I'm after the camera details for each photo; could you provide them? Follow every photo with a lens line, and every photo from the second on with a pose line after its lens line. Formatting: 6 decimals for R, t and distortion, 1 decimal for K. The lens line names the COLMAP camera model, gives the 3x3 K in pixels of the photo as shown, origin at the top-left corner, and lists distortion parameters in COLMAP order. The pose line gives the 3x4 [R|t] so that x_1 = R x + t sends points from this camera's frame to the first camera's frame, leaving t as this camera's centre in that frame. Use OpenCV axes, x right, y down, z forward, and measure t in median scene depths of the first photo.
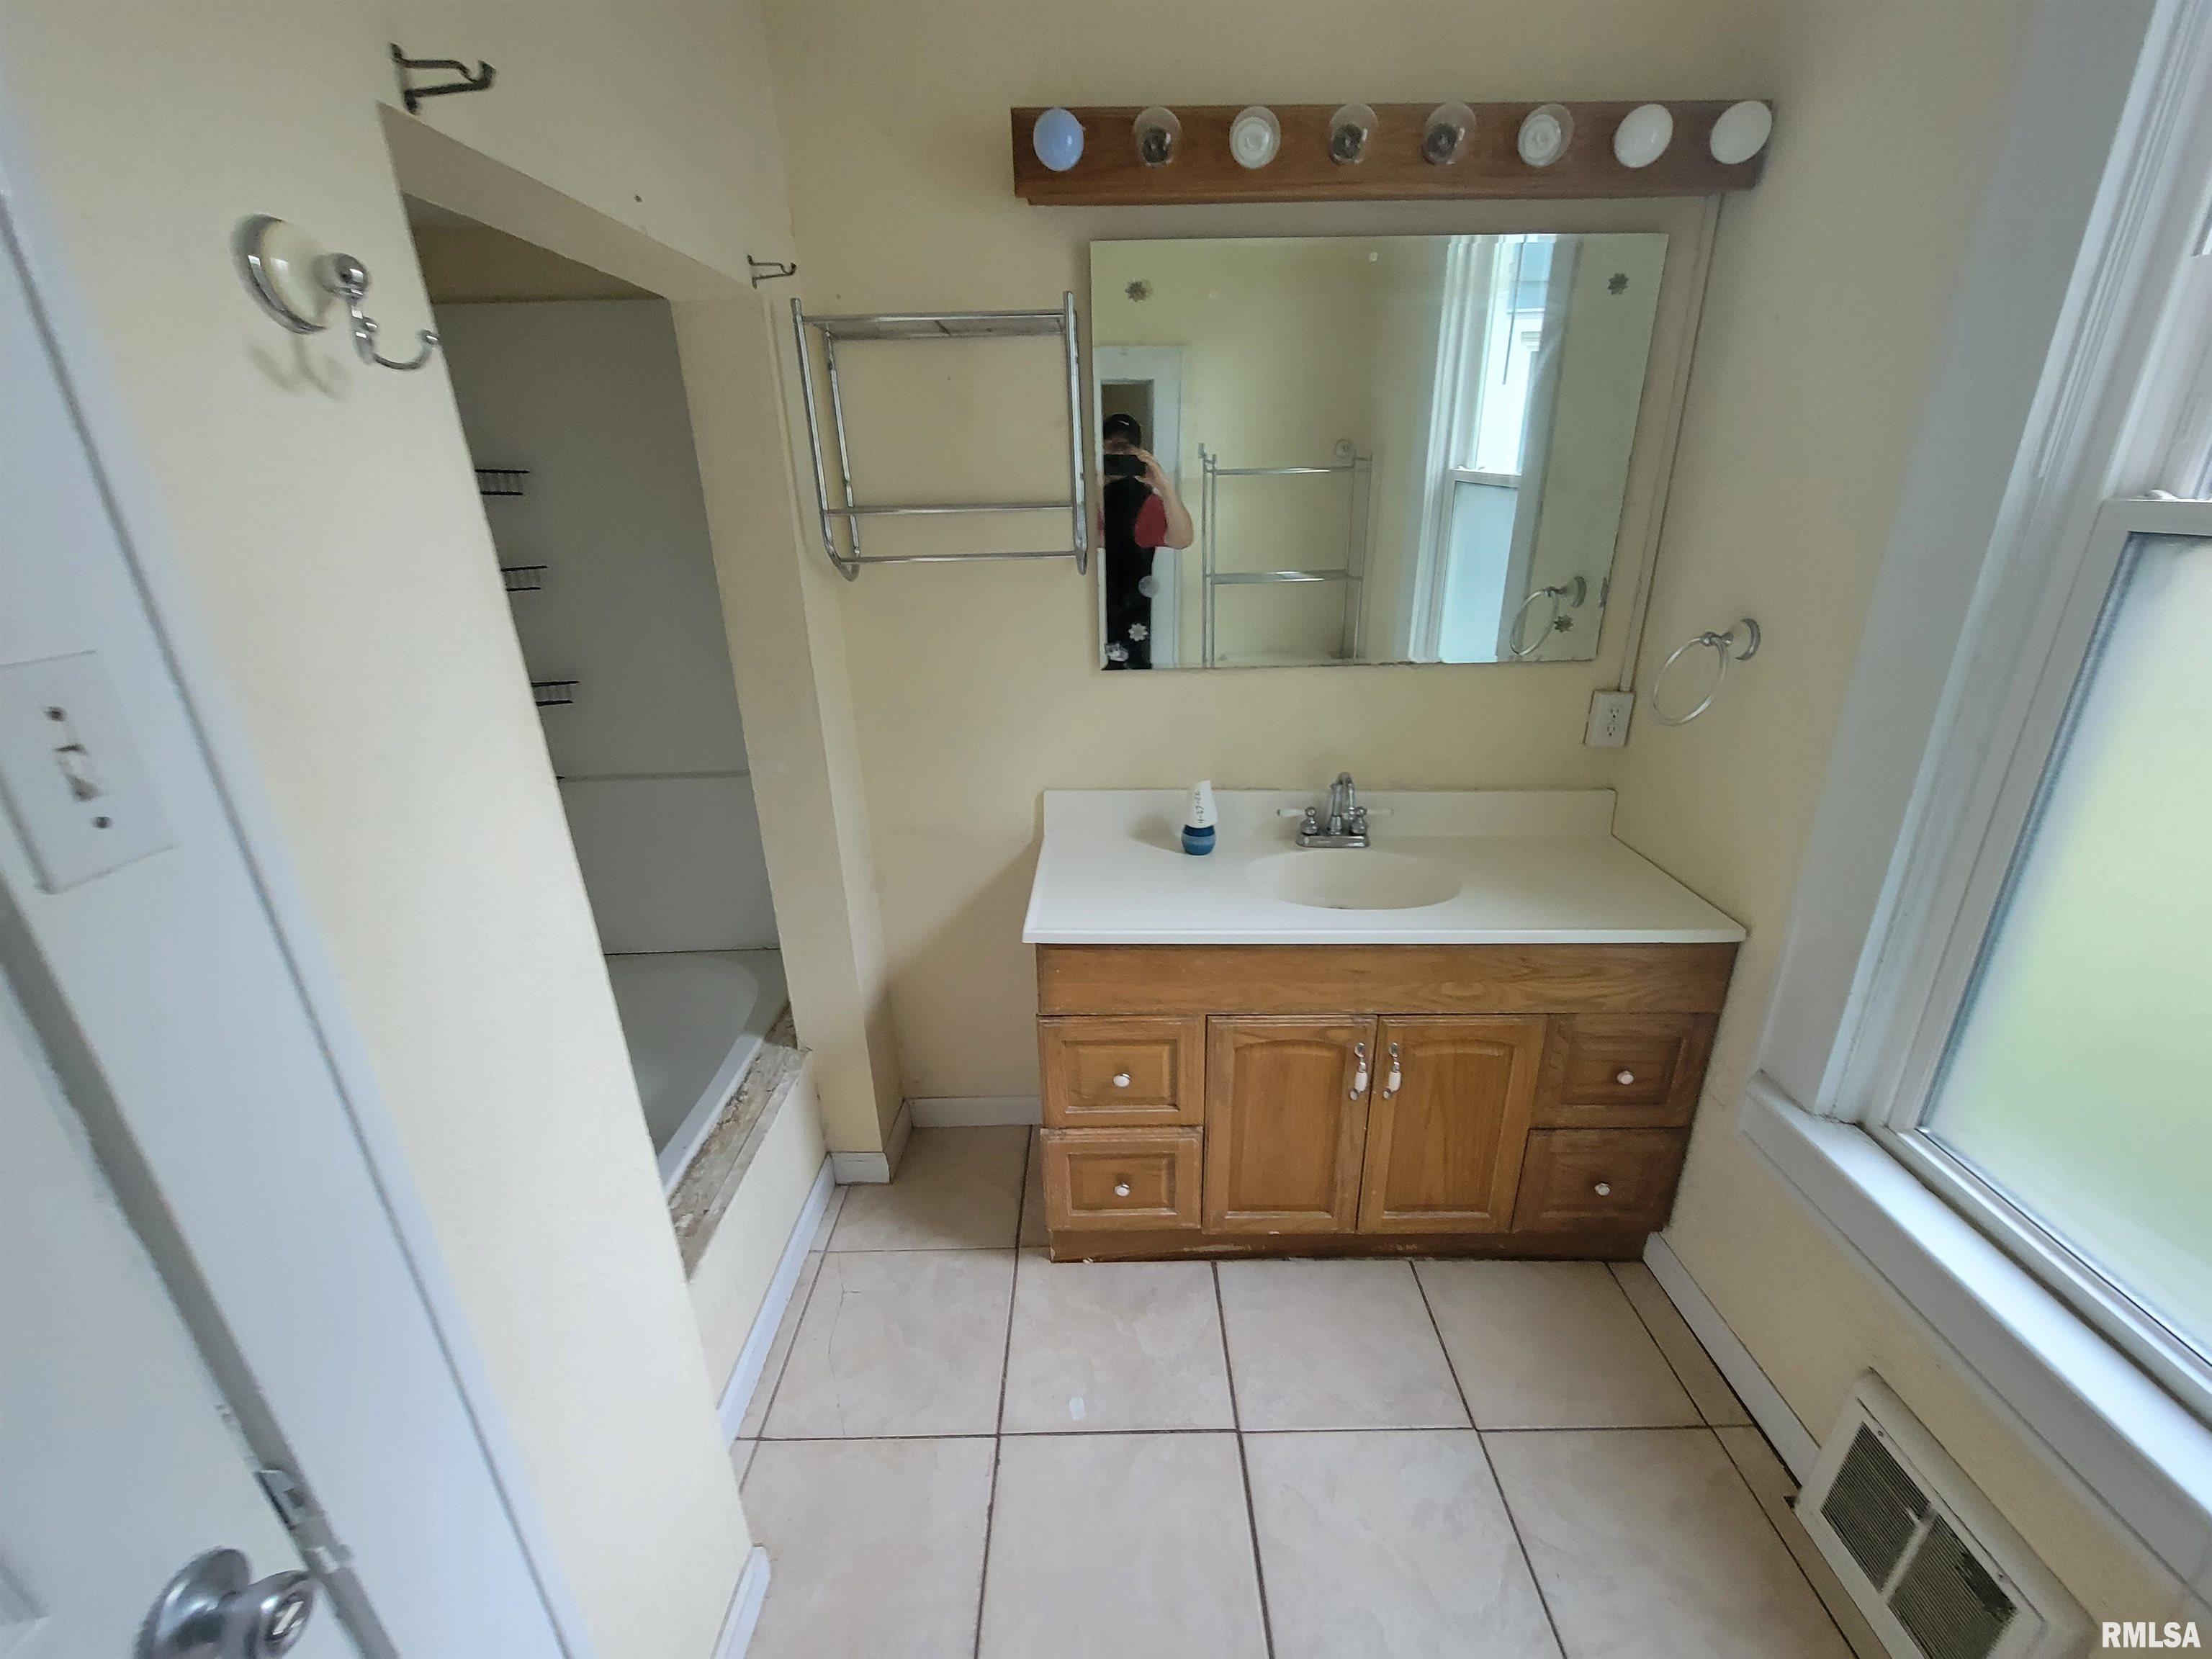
lens RADIAL K [[906.8, 0, 1113.4], [0, 906.8, 832.4], [0, 0, 1]] dist [-0.012837, 0.000706]
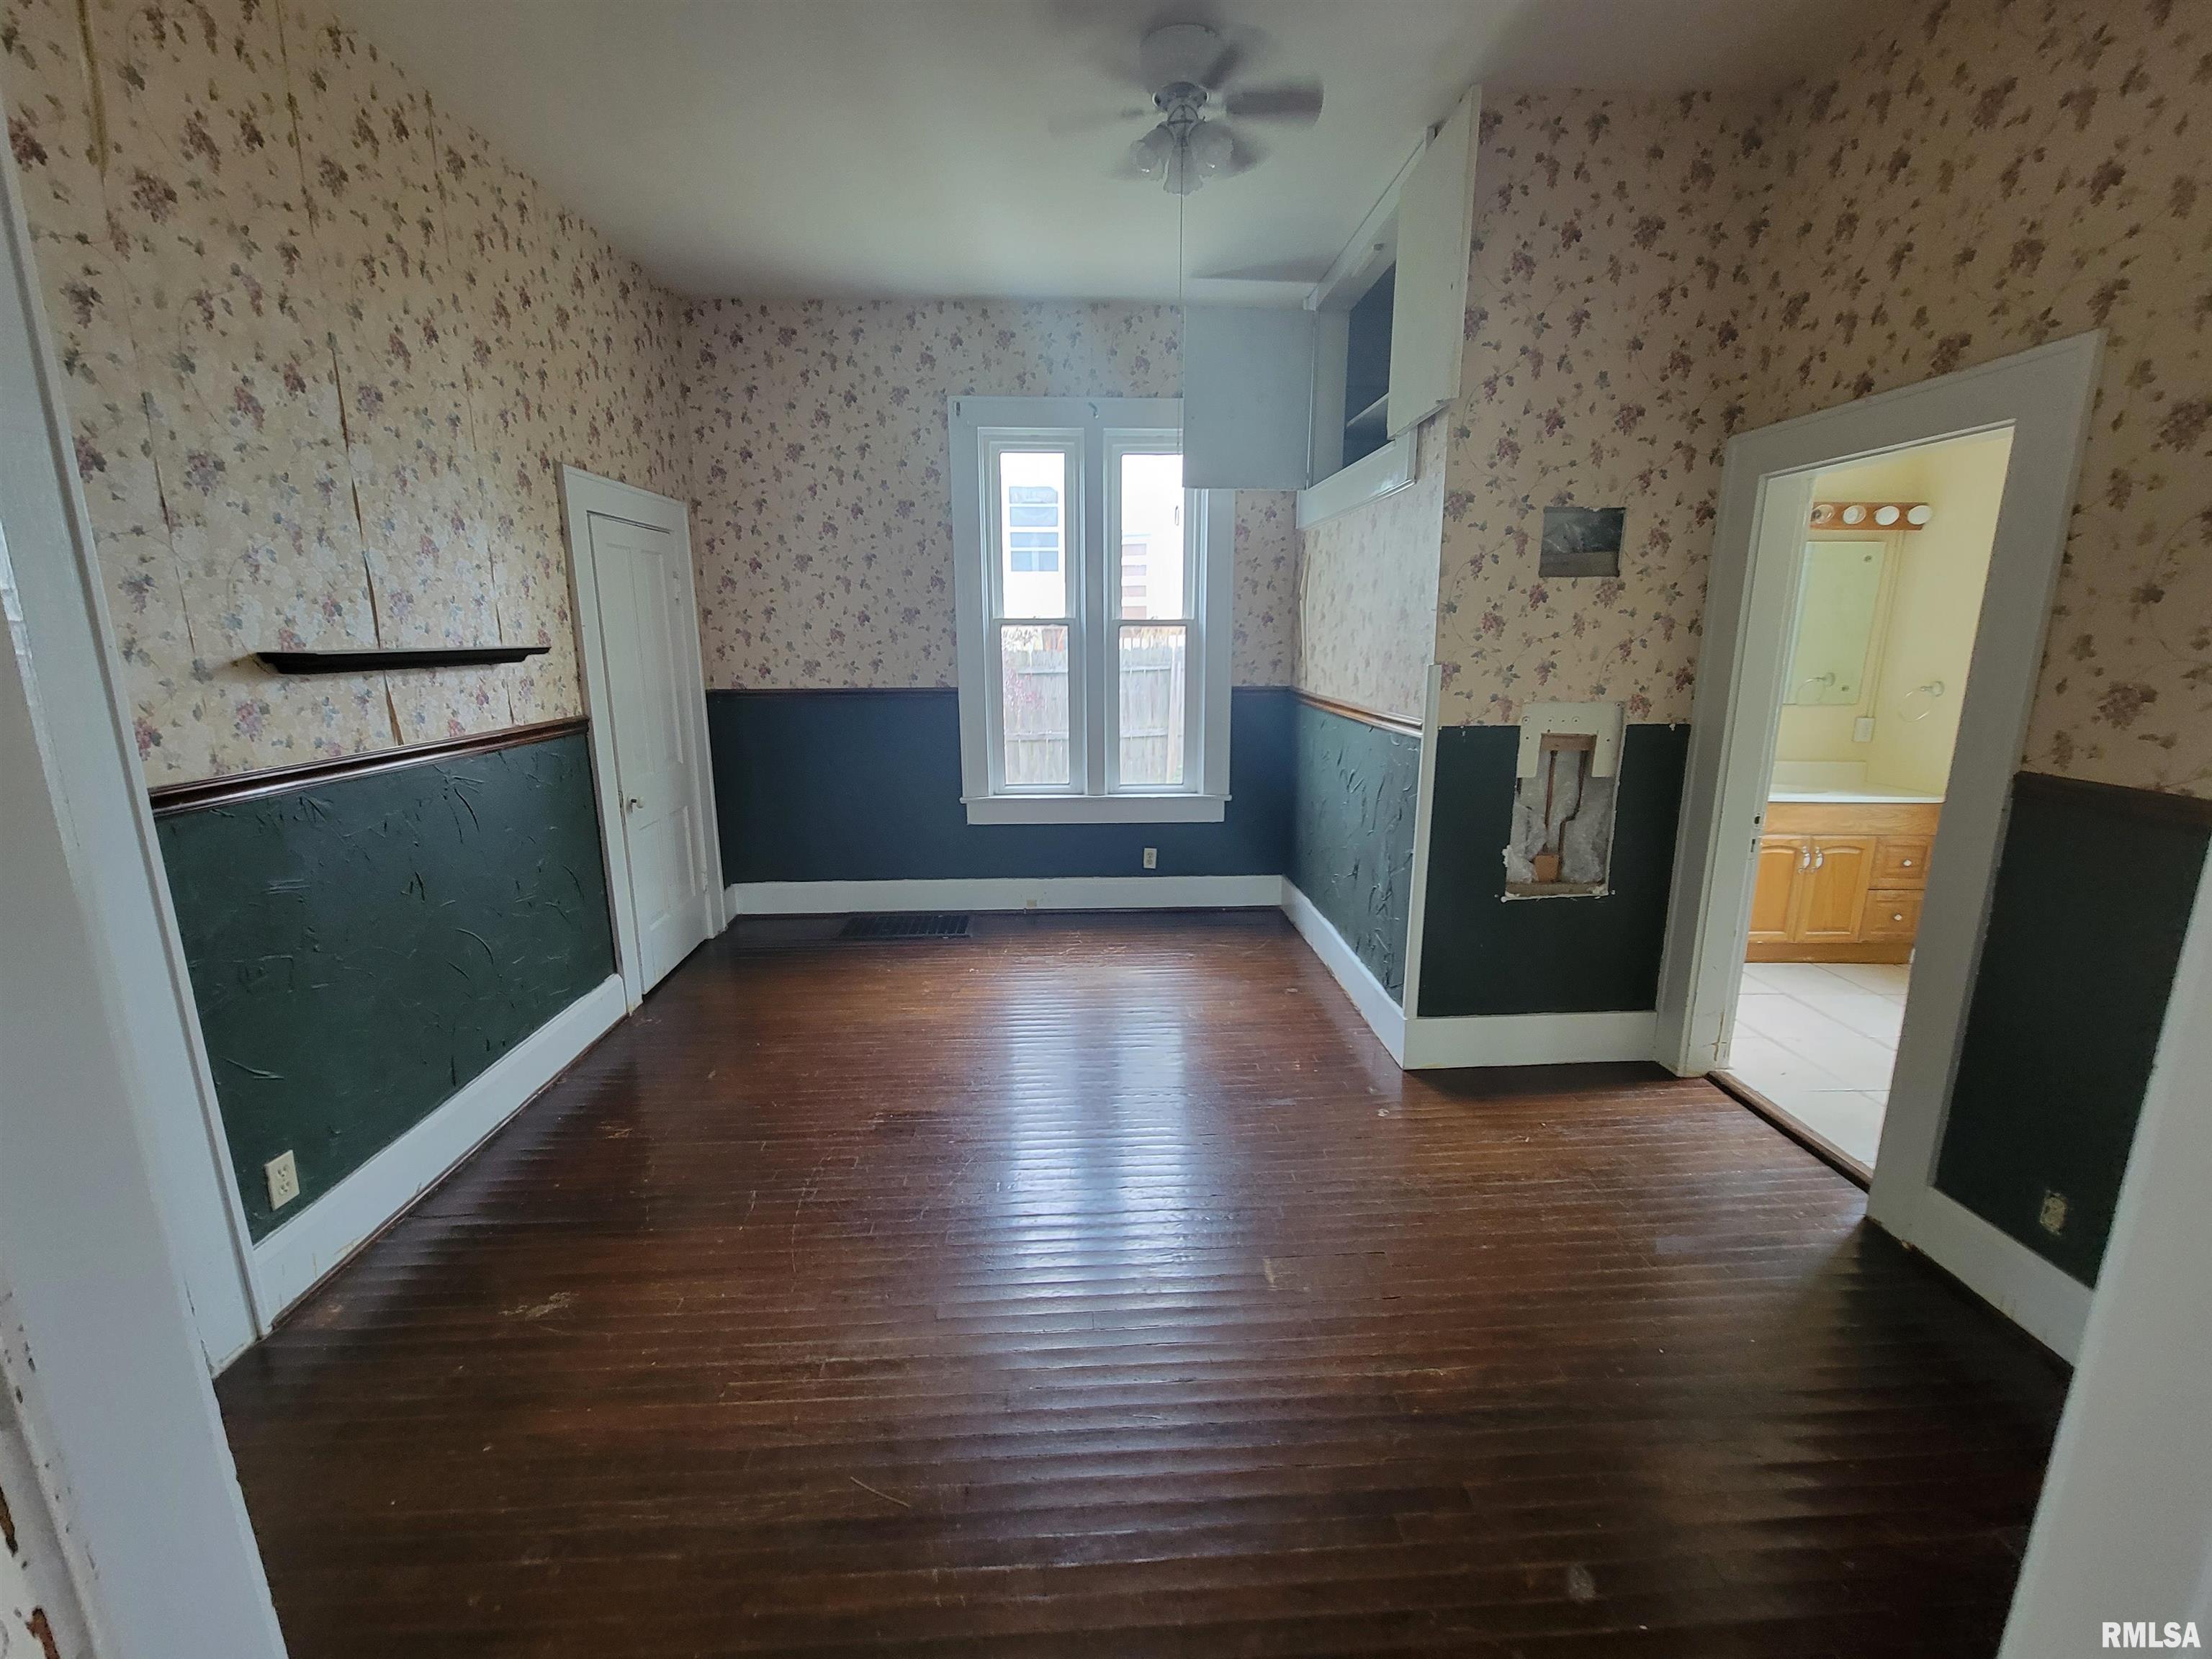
lens RADIAL K [[906.8, 0, 1107.0], [0, 906.8, 826.3], [0, 0, 1]] dist [-0.012837, 0.000706]
pose [[0.999188, 0.010289, 0.038966, -1.714592], [-0.003997, 0.987397, -0.158212, 0.571388], [-0.040103, 0.157928, 0.986636, -1.345789]]
